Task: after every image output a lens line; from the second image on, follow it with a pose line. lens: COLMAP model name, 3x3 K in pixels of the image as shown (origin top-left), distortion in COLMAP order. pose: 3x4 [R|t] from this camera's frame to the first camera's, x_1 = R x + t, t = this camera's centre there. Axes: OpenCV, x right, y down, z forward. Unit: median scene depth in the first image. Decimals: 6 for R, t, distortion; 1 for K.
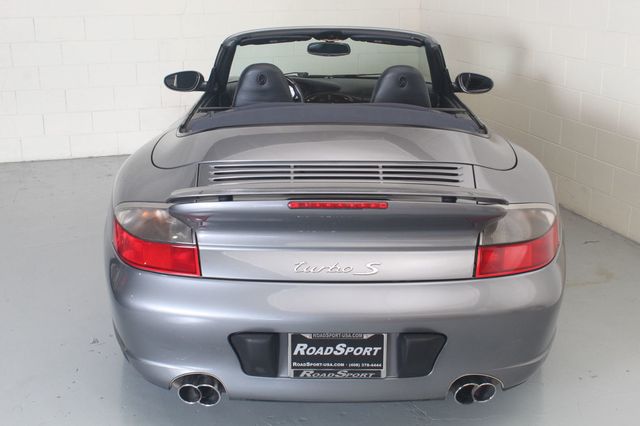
lens RADIAL K [[796.3, 0, 319.5], [0, 796.3, 216.4], [0, 0, 1]] dist [-0.045279, 0.000000]
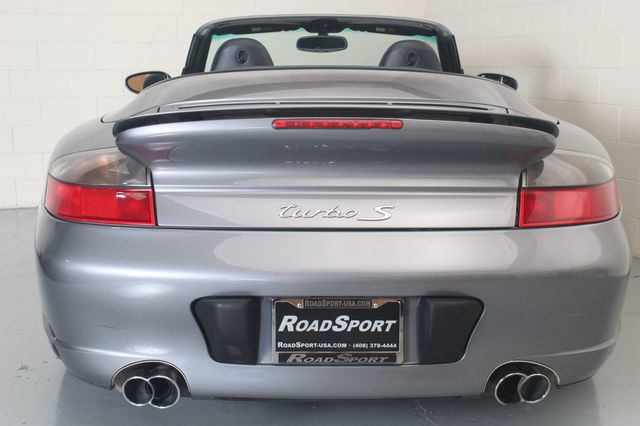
lens RADIAL K [[896.7, 0, 315.8], [0, 896.7, 213.6], [0, 0, 1]] dist [-0.033549, 0.000000]
pose [[0.999966, -0.000973, 0.008246, -0.004625], [0.002084, 0.990731, -0.135820, 0.176354], [-0.008038, 0.135832, 0.990699, 0.150261]]
